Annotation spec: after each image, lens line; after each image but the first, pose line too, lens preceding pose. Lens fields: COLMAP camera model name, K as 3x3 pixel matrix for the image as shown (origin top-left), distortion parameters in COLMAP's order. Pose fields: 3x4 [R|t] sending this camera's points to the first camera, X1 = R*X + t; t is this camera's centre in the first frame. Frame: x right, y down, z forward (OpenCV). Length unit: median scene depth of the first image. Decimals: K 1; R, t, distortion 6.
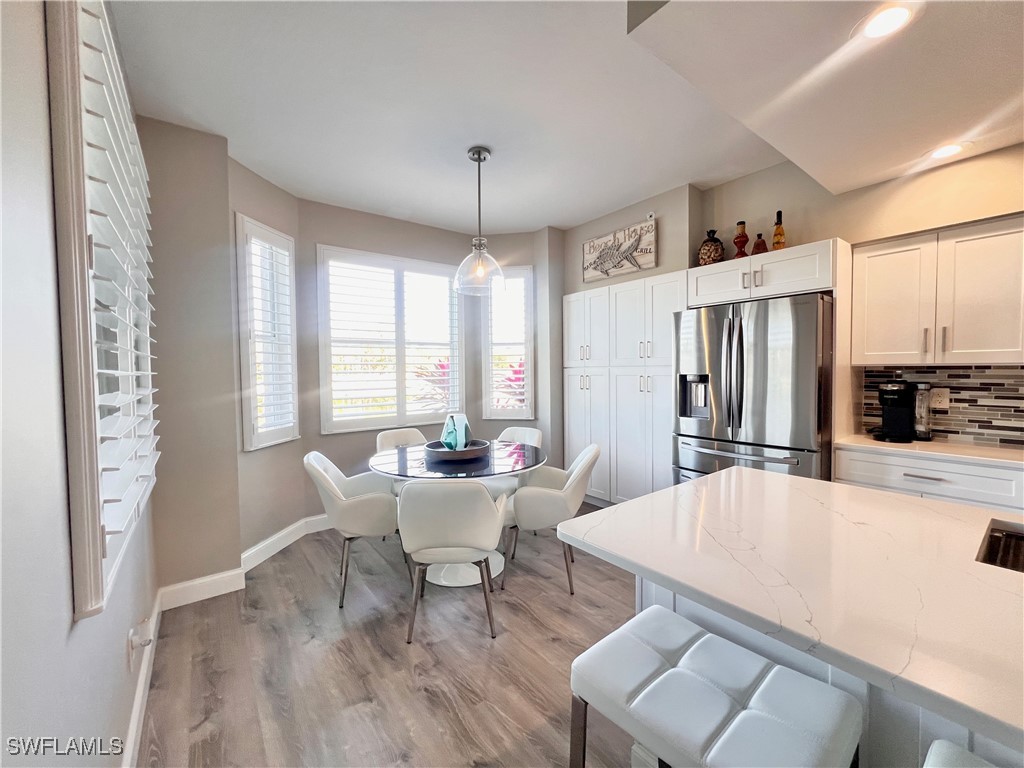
lens RADIAL K [[411.1, 0, 511.3], [0, 411.1, 382.4], [0, 0, 1]] dist [-0.000090, 0.000296]
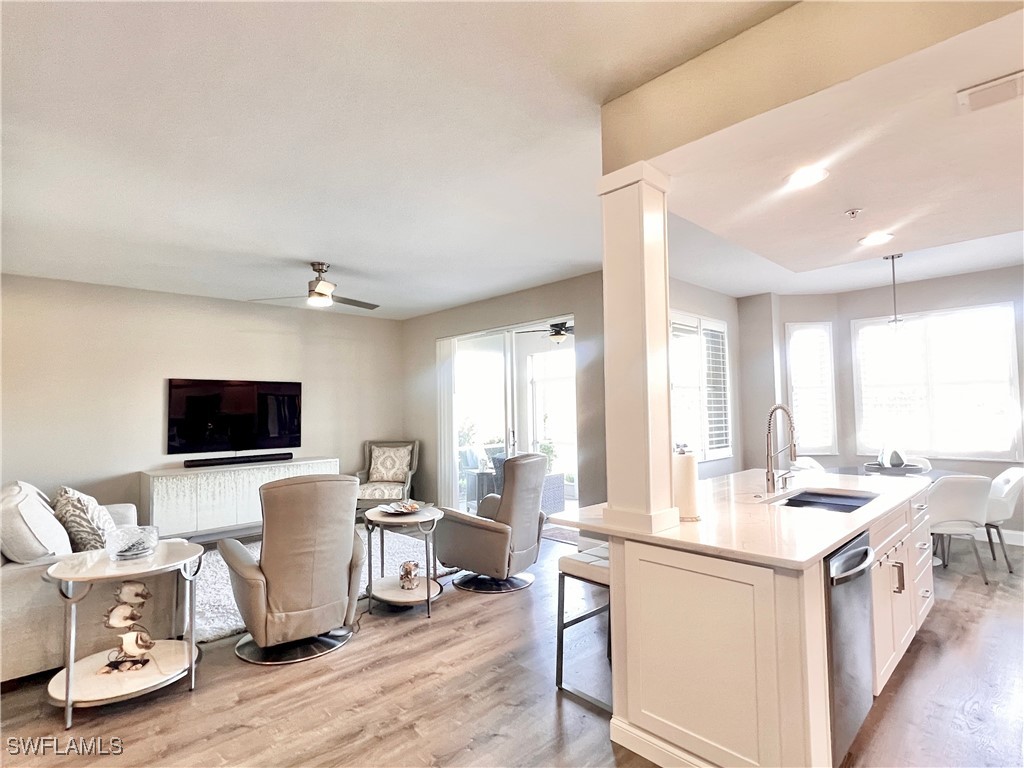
lens RADIAL K [[525.7, 0, 508.8], [0, 525.7, 385.2], [0, 0, 1]] dist [0.000085, 0.000085]
pose [[0.111781, -0.037854, -0.993012, 1.622675], [-0.016056, 0.999075, -0.039893, -0.026741], [0.993603, 0.020403, 0.111070, -0.514578]]
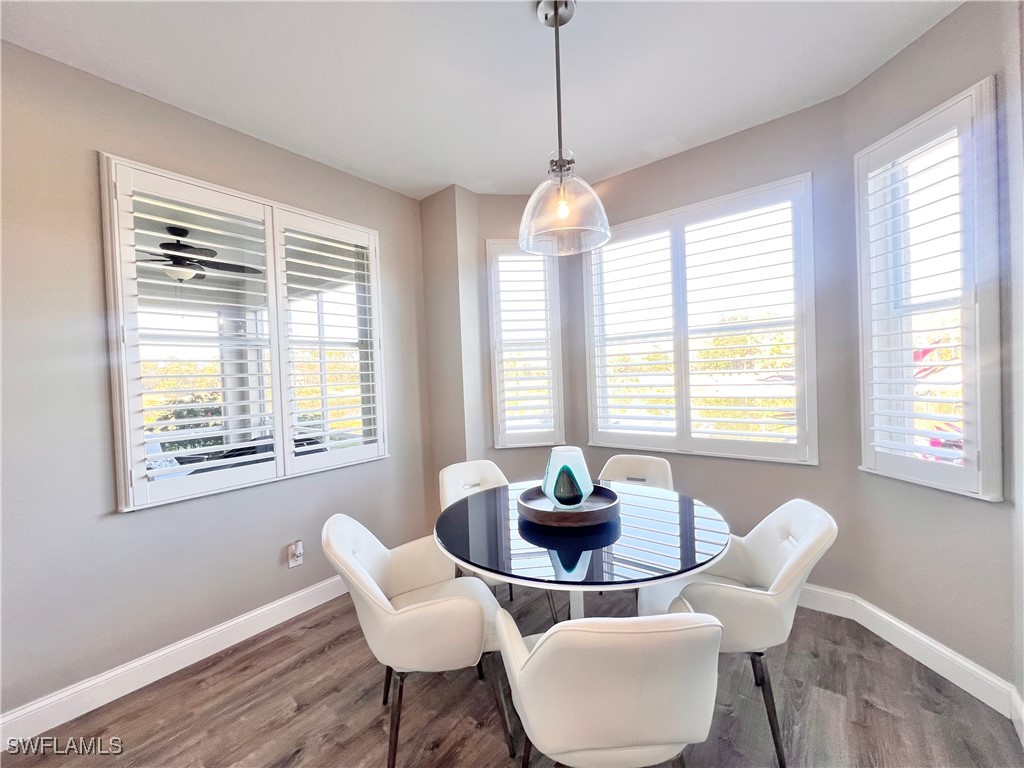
lens RADIAL K [[411.1, 0, 511.3], [0, 411.1, 382.4], [0, 0, 1]] dist [-0.000090, 0.000296]
pose [[0.248168, 0.017386, -0.968561, 0.506499], [0.002712, 0.999823, 0.018642, -0.038381], [0.968713, -0.007253, 0.248076, 0.839832]]
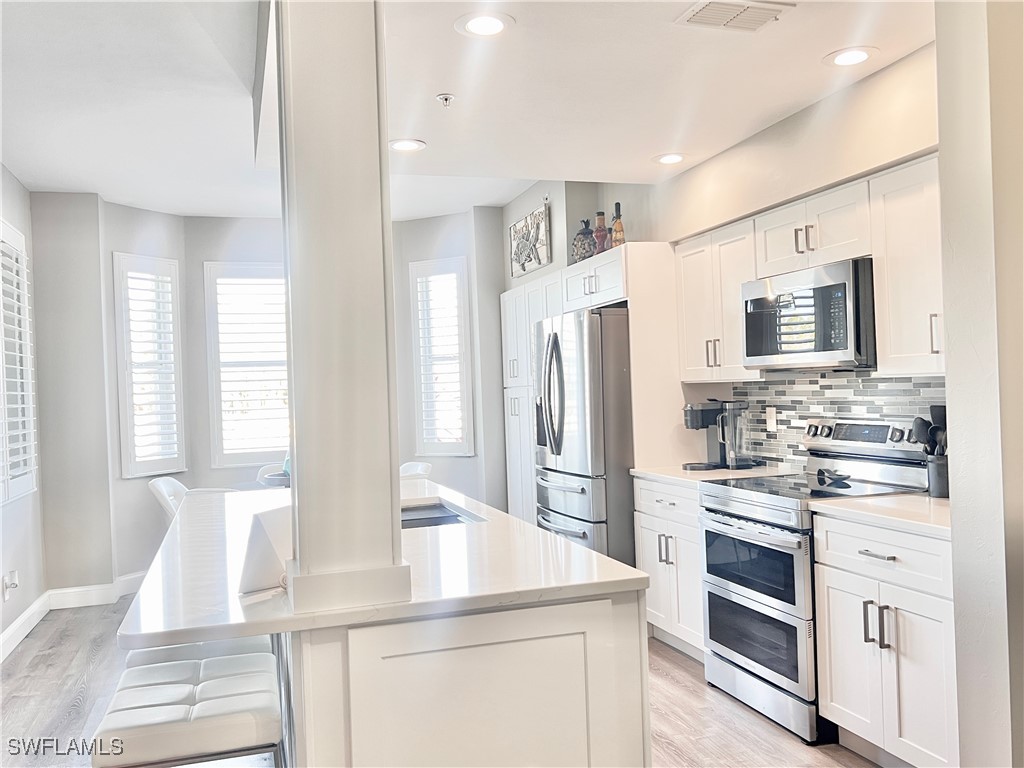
lens RADIAL K [[874.8, 0, 512.9], [0, 874.8, 392.8], [0, 0, 1]] dist [0.075457, -0.117150]
pose [[0.941069, -0.021347, -0.337539, 1.147140], [0.014657, 0.999643, -0.022355, 0.016118], [0.337896, 0.016091, 0.941046, -0.854639]]
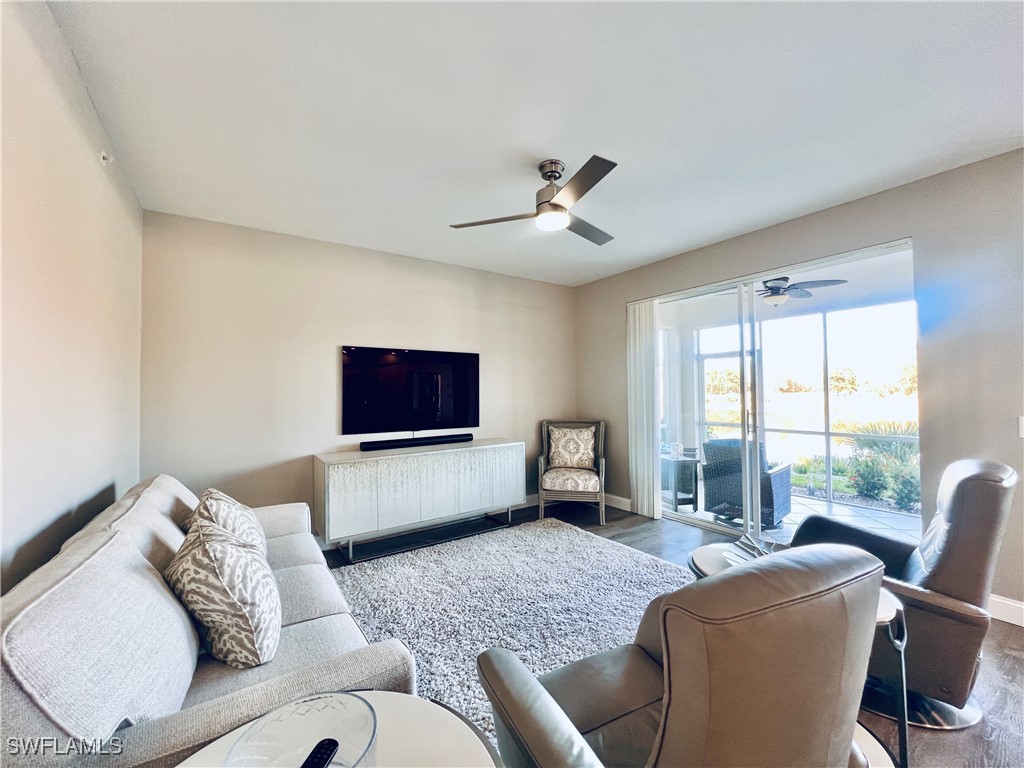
lens RADIAL K [[411.1, 0, 511.3], [0, 411.1, 382.4], [0, 0, 1]] dist [-0.000090, 0.000296]
pose [[-0.045620, -0.011529, -0.998892, 0.693334], [-0.022434, 0.999693, -0.010513, 0.013889], [0.998707, 0.021929, -0.045865, -1.025550]]
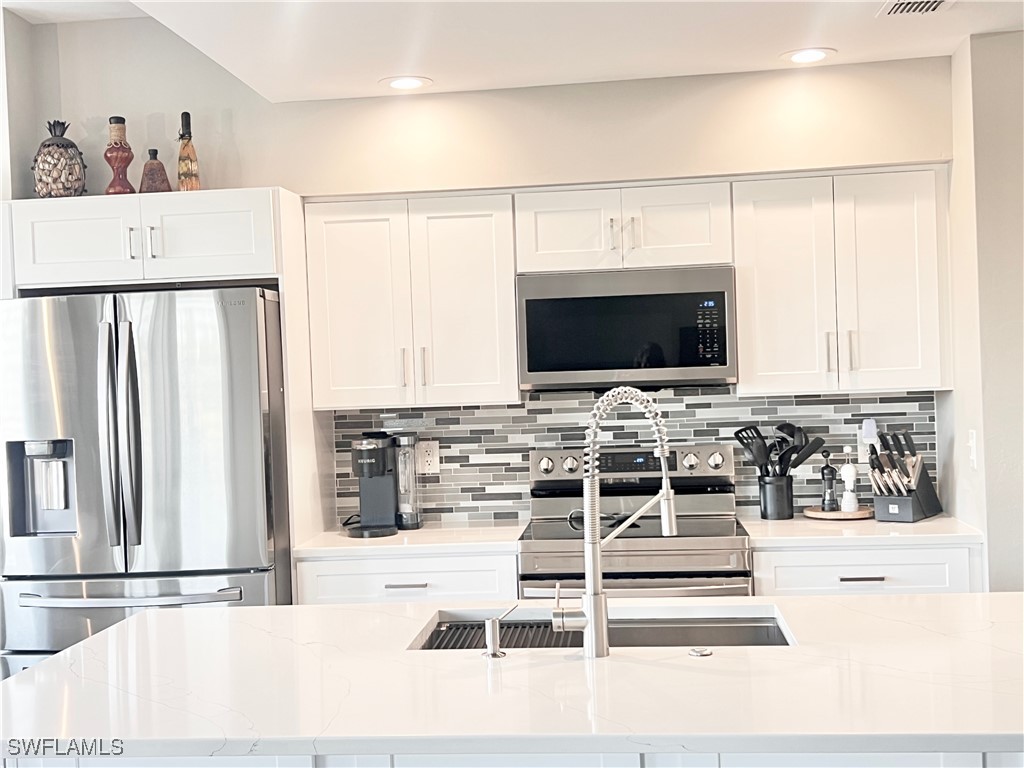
lens RADIAL K [[1256.3, 0, 512.0], [0, 1256.3, 384.0], [0, 0, 1]] dist [0.198190, -0.650903]
pose [[0.680658, -0.023402, 0.732227, -0.263617], [0.054476, 0.998339, -0.018732, -0.029813], [-0.730573, 0.052639, 0.680803, -0.393243]]
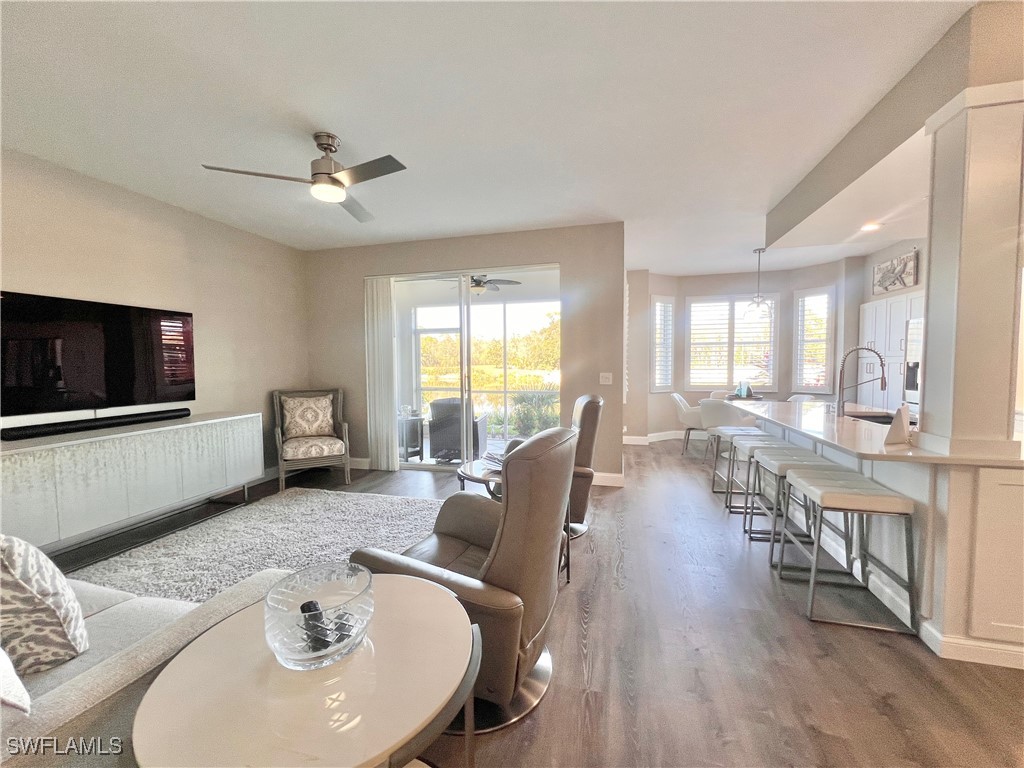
lens RADIAL K [[411.1, 0, 511.3], [0, 411.1, 382.4], [0, 0, 1]] dist [-0.000090, 0.000296]
pose [[0.615982, 0.044129, -0.786523, 0.827433], [-0.024173, 0.999018, 0.037120, 0.041121], [0.787389, -0.003852, 0.616444, -1.260917]]
